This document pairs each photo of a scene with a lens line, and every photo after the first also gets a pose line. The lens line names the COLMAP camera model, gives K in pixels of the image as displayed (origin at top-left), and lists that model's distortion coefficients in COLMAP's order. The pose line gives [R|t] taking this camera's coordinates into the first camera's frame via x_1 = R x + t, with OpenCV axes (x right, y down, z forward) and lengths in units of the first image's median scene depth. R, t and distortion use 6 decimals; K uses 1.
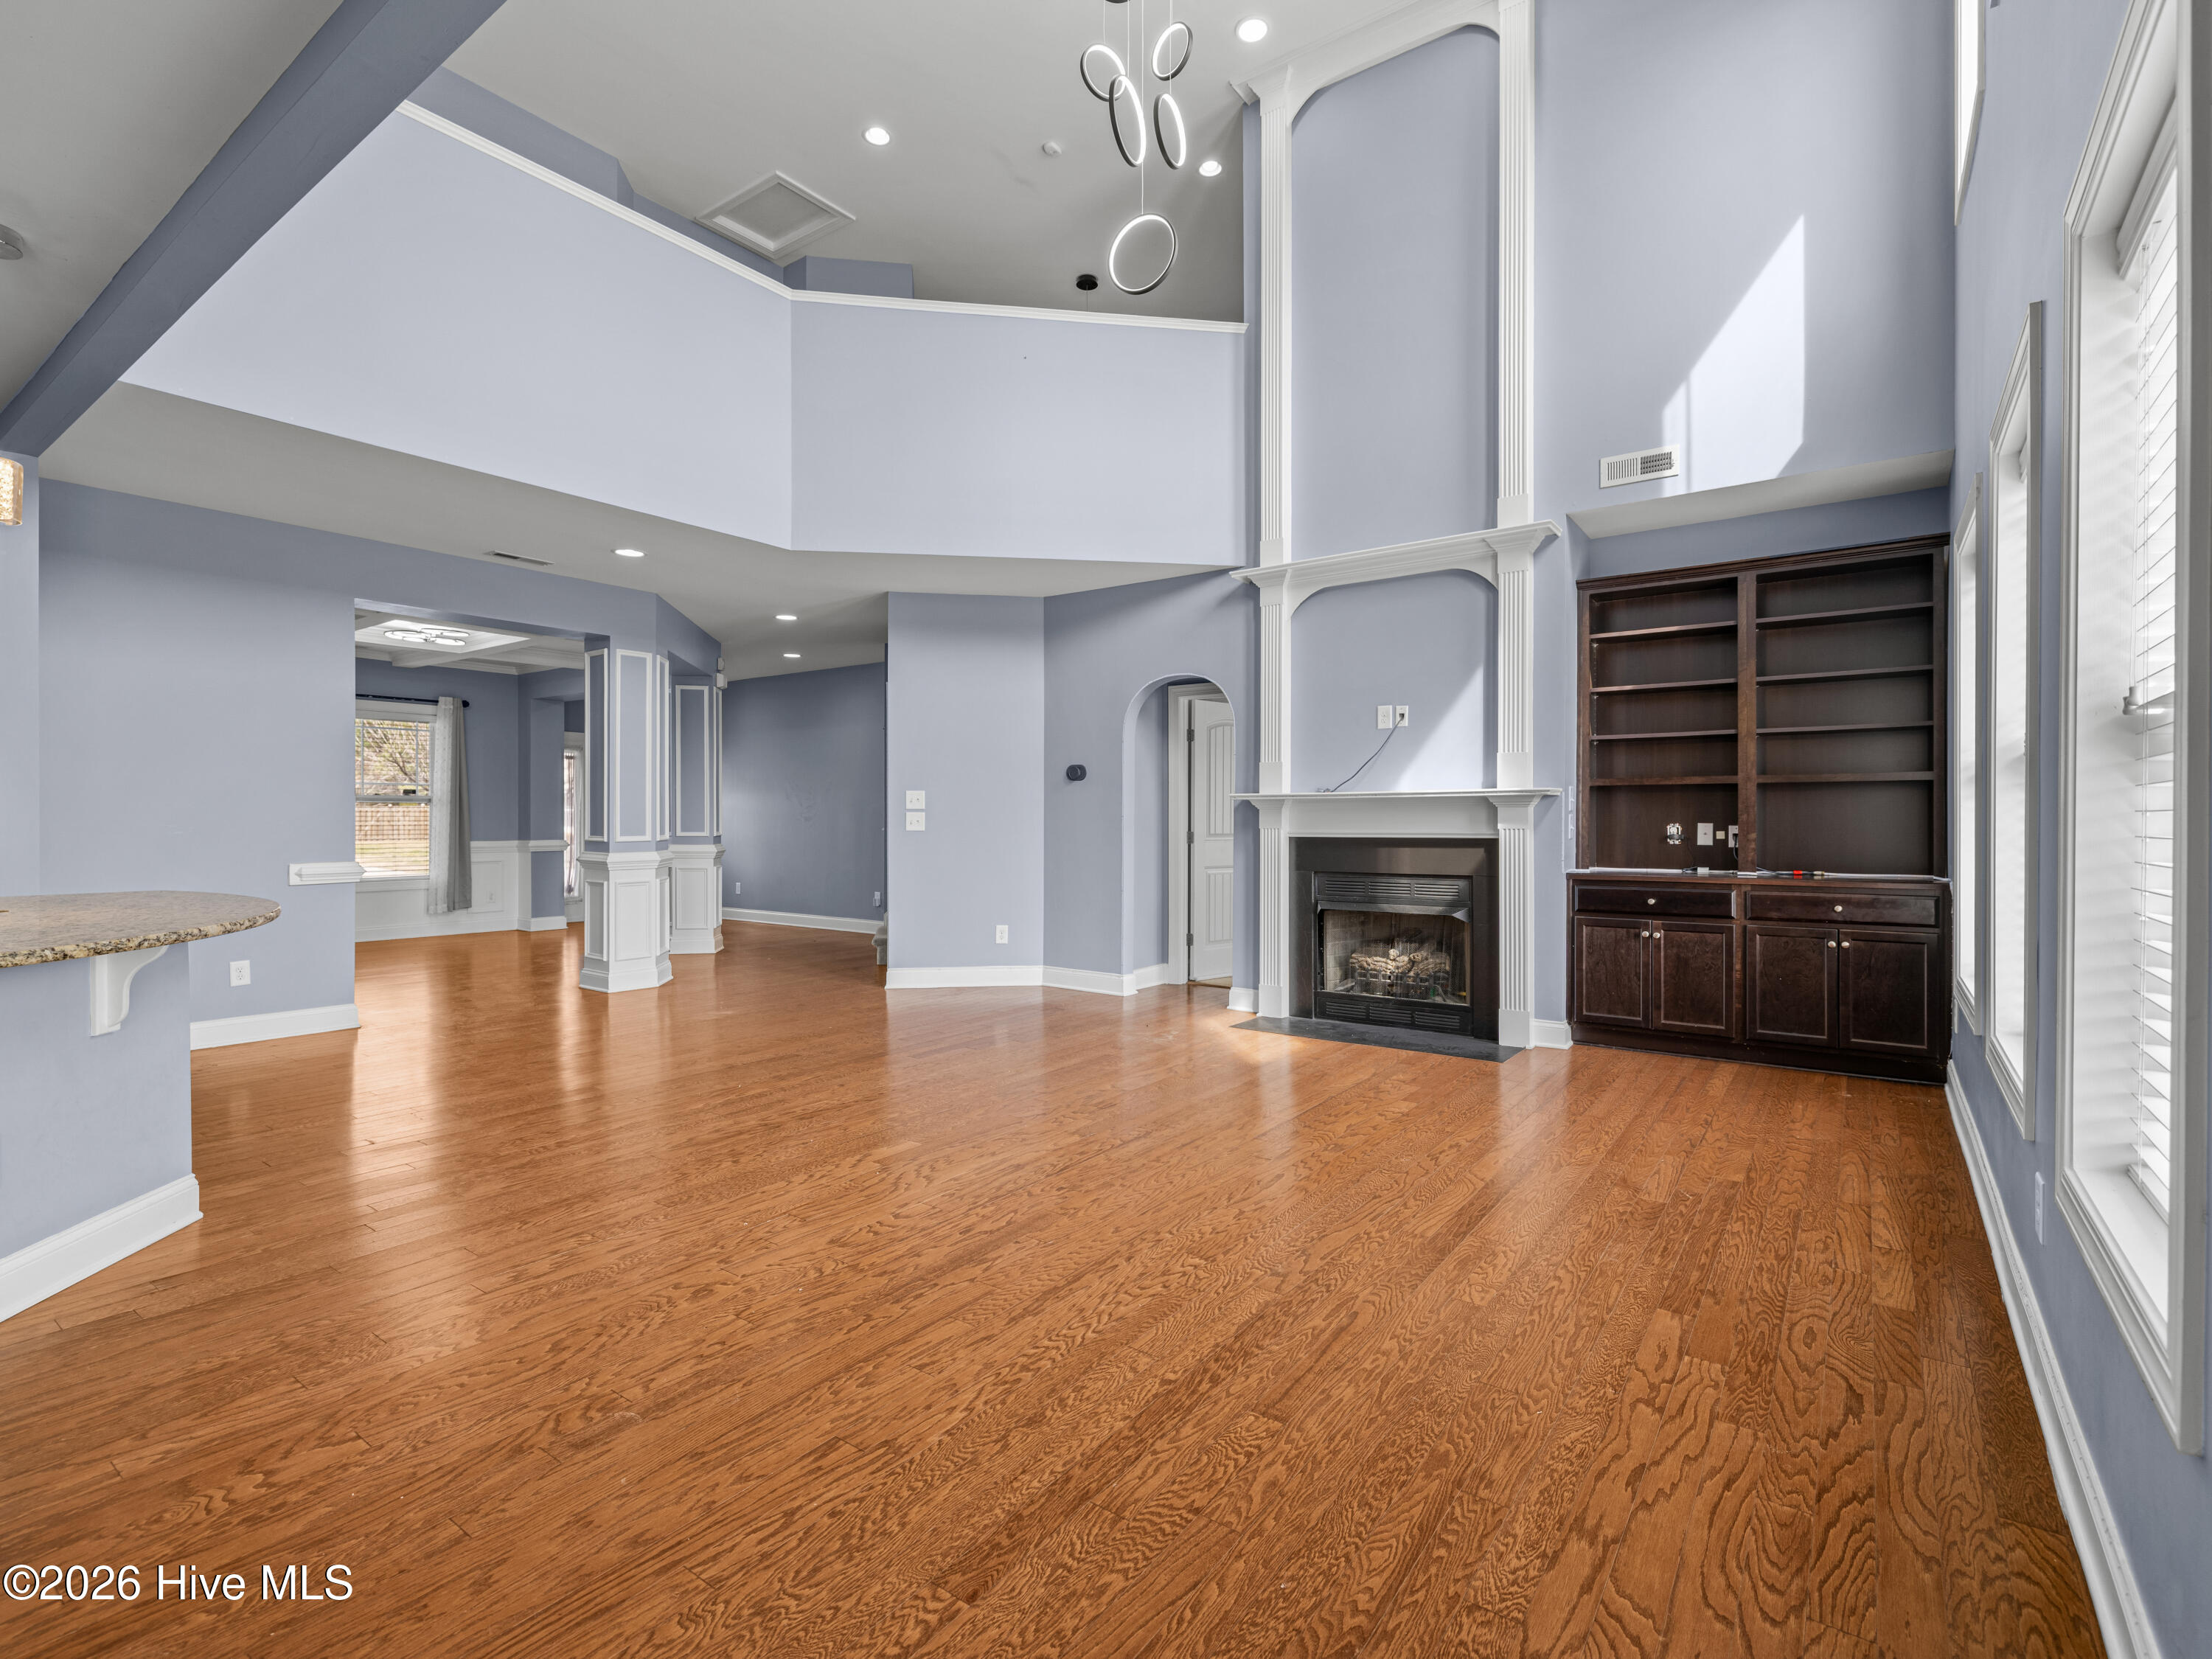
lens RADIAL K [[1044.6, 0, 1103.6], [0, 1044.6, 825.0], [0, 0, 1]] dist [0.000594, 0.000234]
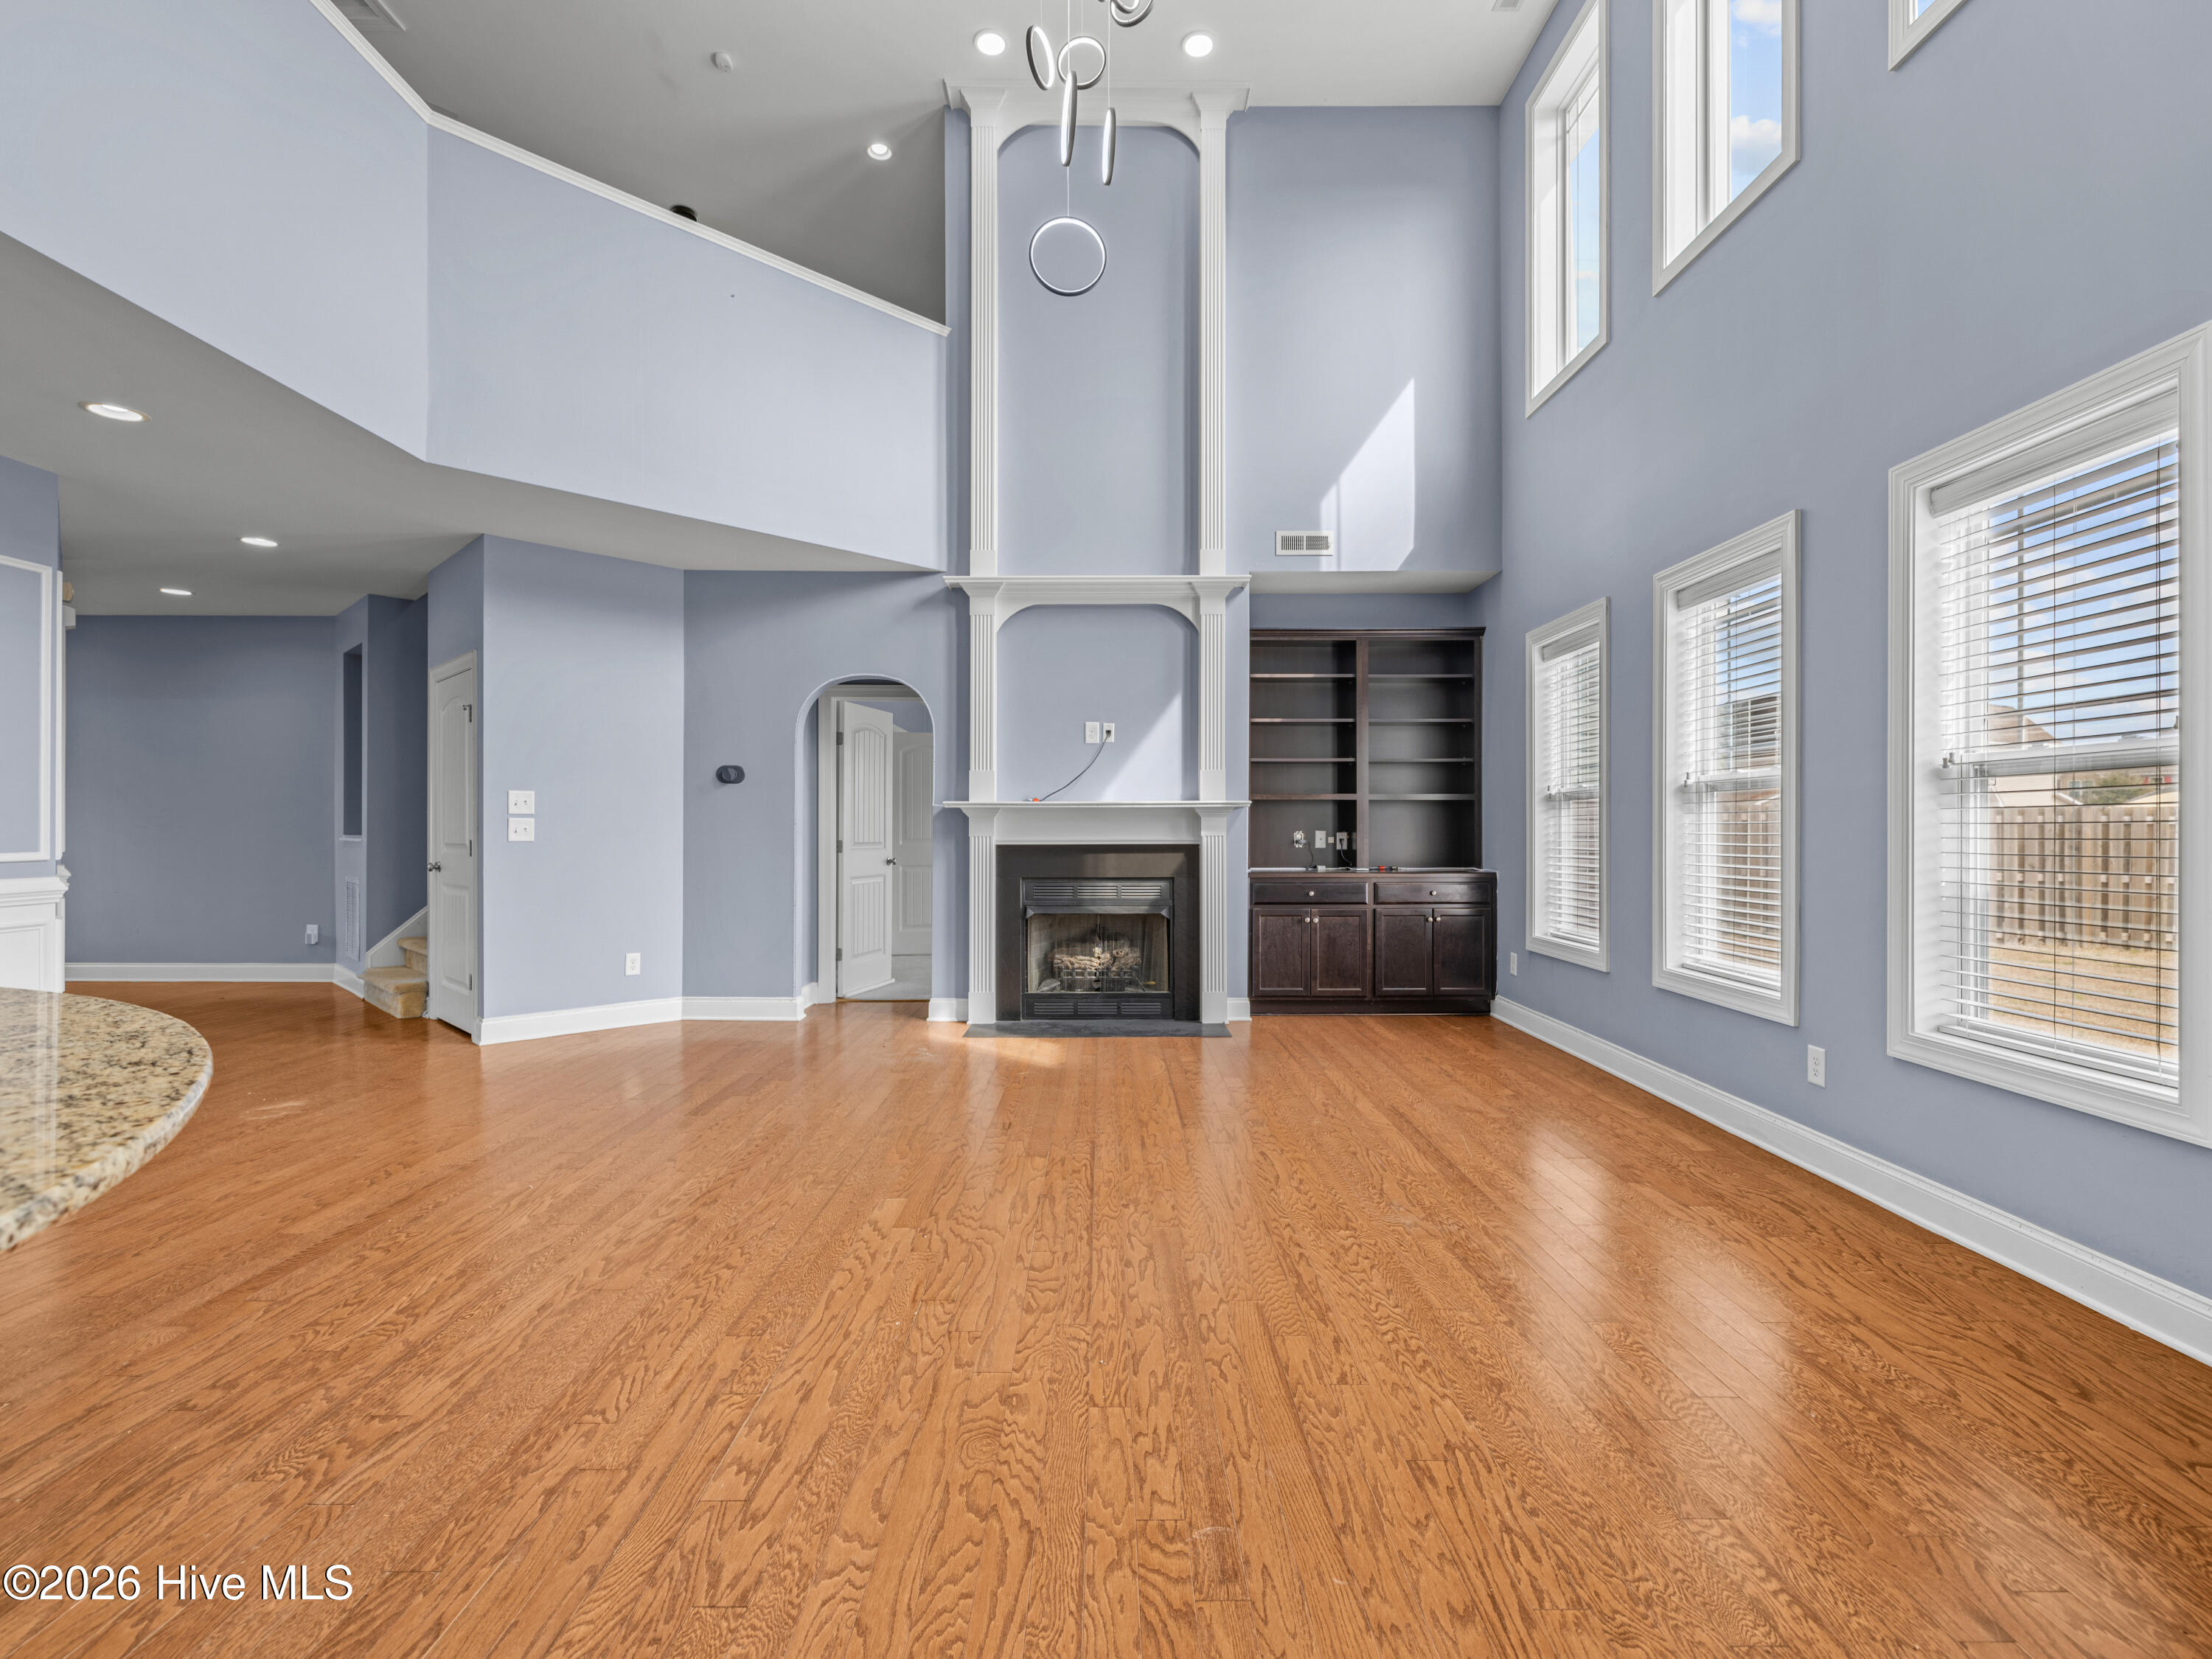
lens RADIAL K [[1037.2, 0, 1106.0], [0, 1037.2, 829.5], [0, 0, 1]] dist [0.000310, -0.000209]
pose [[0.807086, -0.000202, 0.590435, -0.386164], [0.002282, 0.999994, -0.002777, -0.000230], [-0.590430, 0.003589, 0.807081, 0.140457]]
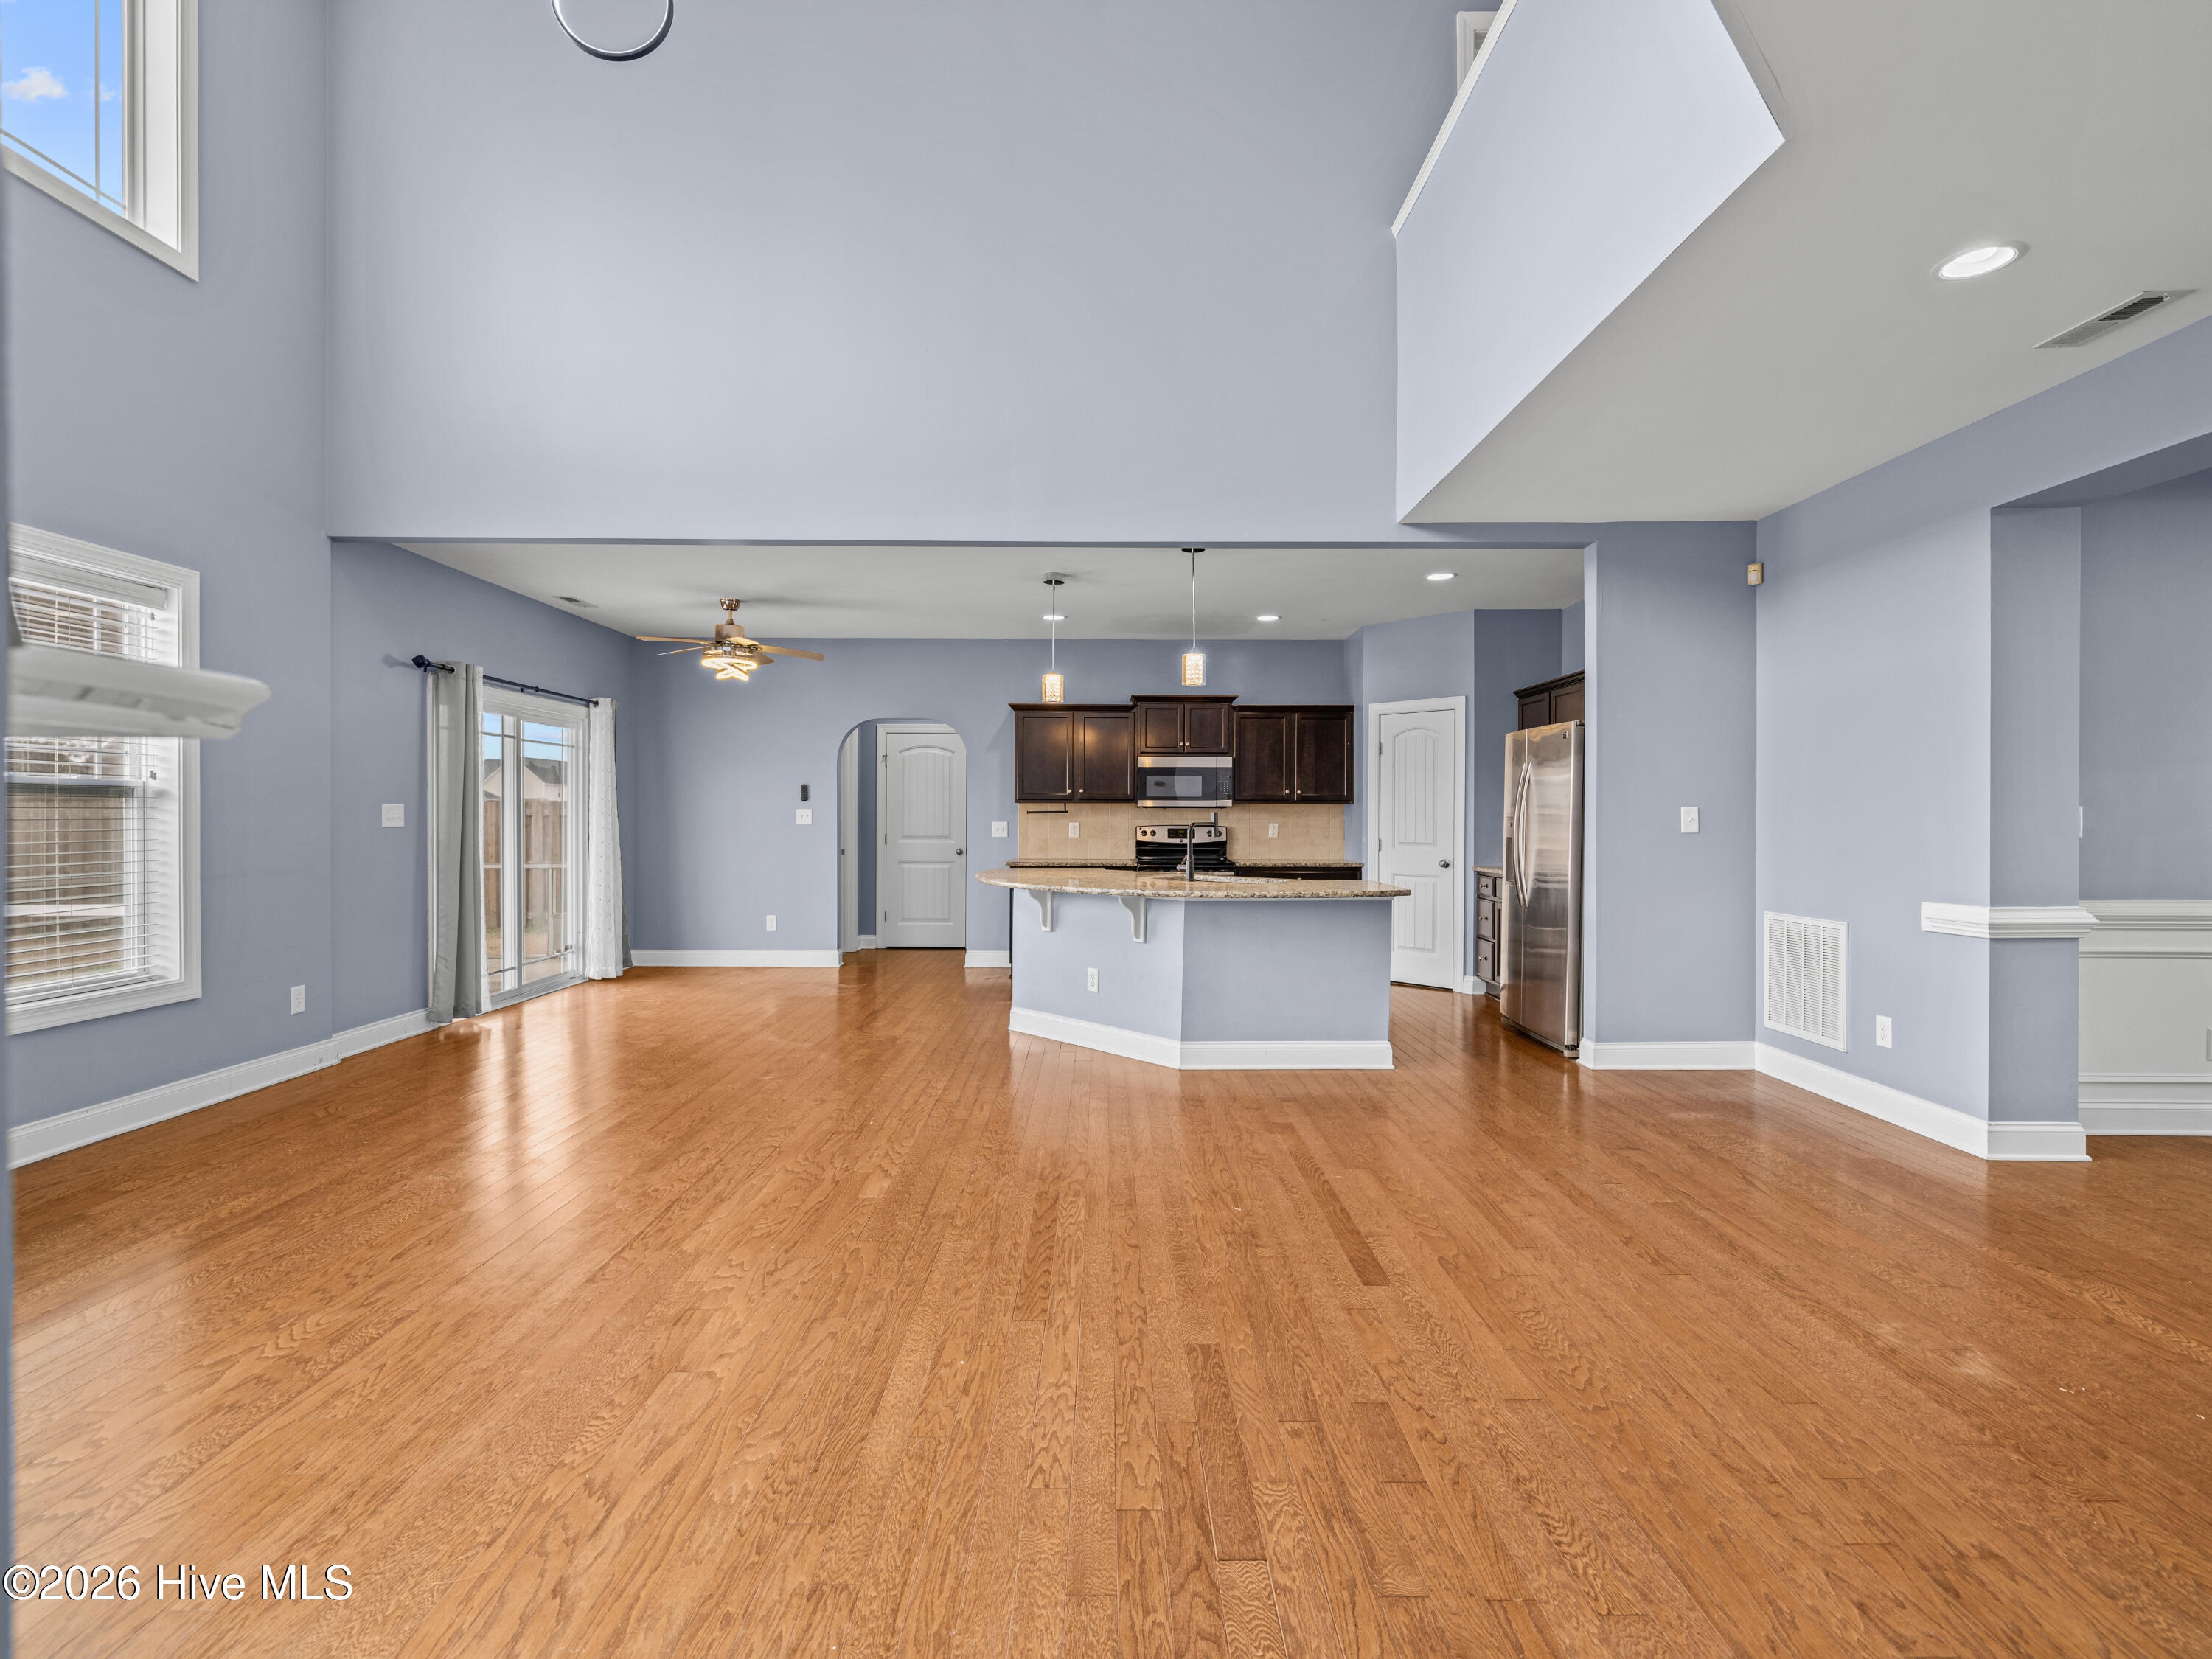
lens RADIAL K [[1037.2, 0, 1106.0], [0, 1037.2, 829.5], [0, 0, 1]] dist [0.000310, -0.000209]
pose [[-0.805331, 0.001914, -0.592822, 0.130532], [-0.007866, 0.999872, 0.013914, -0.020846], [0.592773, 0.015868, -0.805213, 1.295855]]
